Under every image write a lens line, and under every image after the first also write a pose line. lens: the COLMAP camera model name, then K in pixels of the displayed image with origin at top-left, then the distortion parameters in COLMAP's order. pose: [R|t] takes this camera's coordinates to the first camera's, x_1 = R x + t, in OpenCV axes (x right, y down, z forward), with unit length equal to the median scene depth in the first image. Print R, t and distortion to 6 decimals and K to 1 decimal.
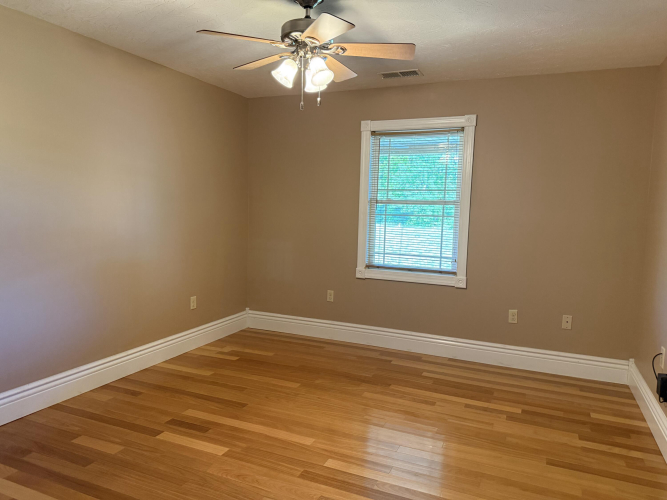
lens RADIAL K [[478.7, 0, 336.9], [0, 478.7, 248.7], [0, 0, 1]] dist [0.057227, -0.050606]
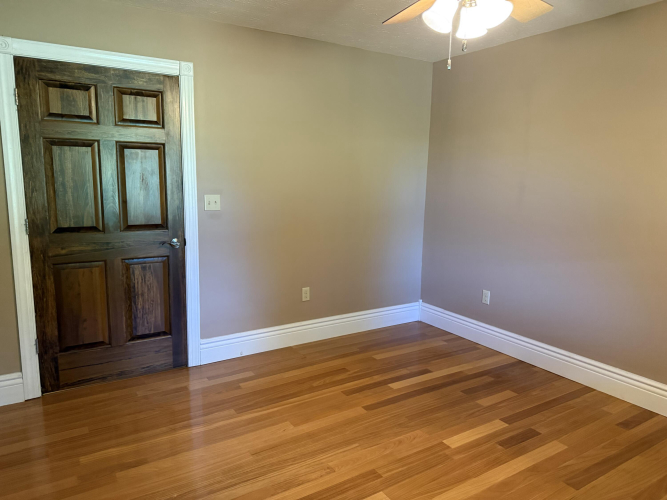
lens RADIAL K [[475.0, 0, 333.5], [0, 475.0, 250.0], [0, 0, 1]] dist [0.087349, -0.099162]
pose [[-0.559033, 0.097072, -0.823443, 0.548729], [-0.102952, 0.977311, 0.185105, -0.102104], [0.822729, 0.188255, -0.536356, 1.037369]]
